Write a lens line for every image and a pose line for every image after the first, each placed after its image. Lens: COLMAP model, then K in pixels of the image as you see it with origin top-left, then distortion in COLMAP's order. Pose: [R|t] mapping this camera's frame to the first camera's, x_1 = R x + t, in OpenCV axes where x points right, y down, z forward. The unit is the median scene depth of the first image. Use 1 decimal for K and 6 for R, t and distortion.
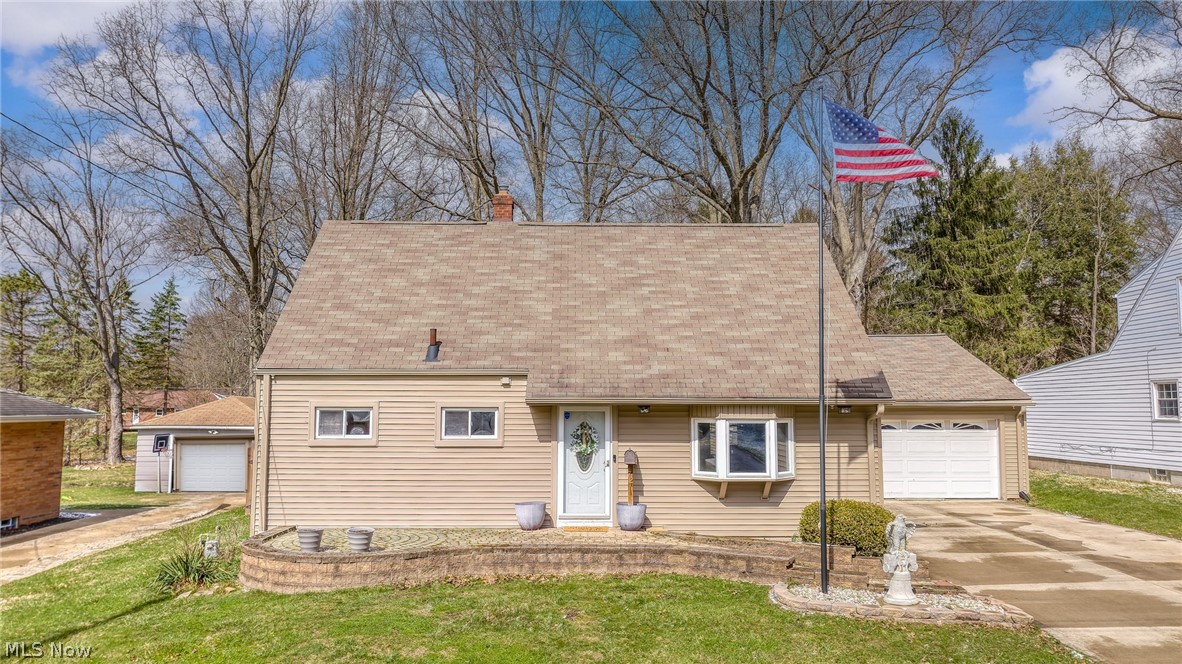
lens RADIAL K [[835.2, 0, 591.0], [0, 835.2, 332.0], [0, 0, 1]] dist [0.002845, -0.000607]
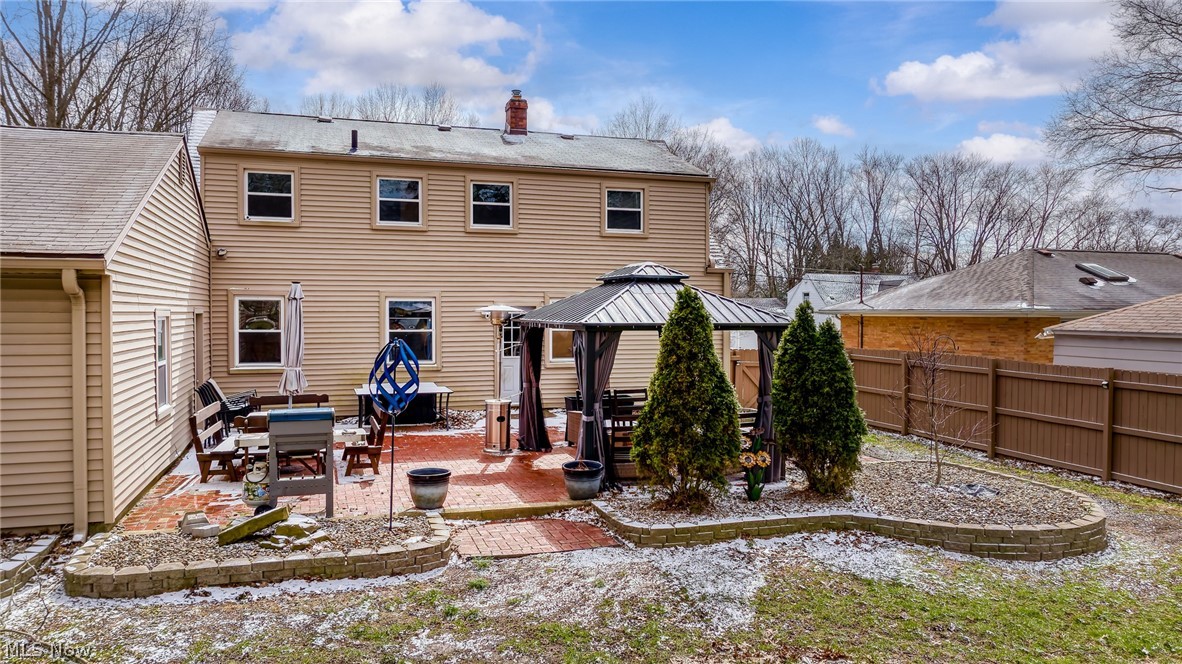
lens RADIAL K [[848.0, 0, 591.0], [0, 848.0, 332.0], [0, 0, 1]] dist [0.002072, -0.000276]
pose [[-0.956985, 0.001461, -0.290134, 0.099540], [0.021221, 0.997662, -0.064970, 0.180718], [0.289361, -0.068332, -0.954778, 1.824733]]
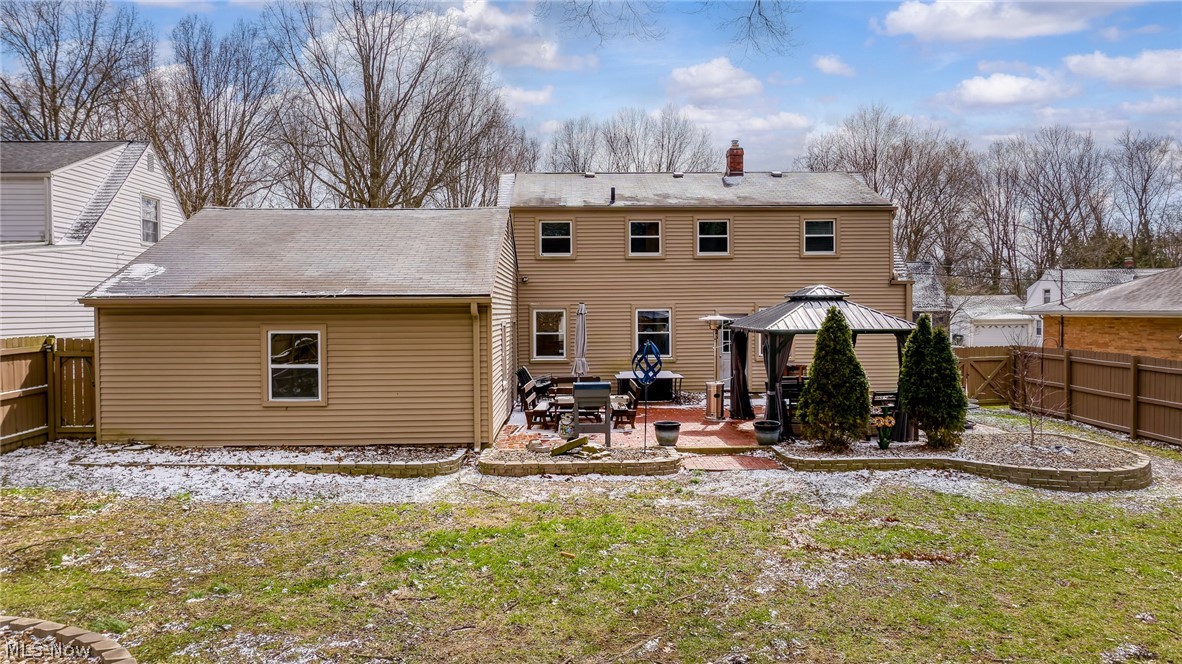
lens RADIAL K [[835.2, 0, 591.0], [0, 835.2, 332.0], [0, 0, 1]] dist [0.002845, -0.000607]
pose [[-0.999875, 0.005158, -0.014938, 0.124895], [0.006128, 0.997825, -0.065636, 0.191884], [0.014567, -0.065719, -0.997732, 2.064546]]
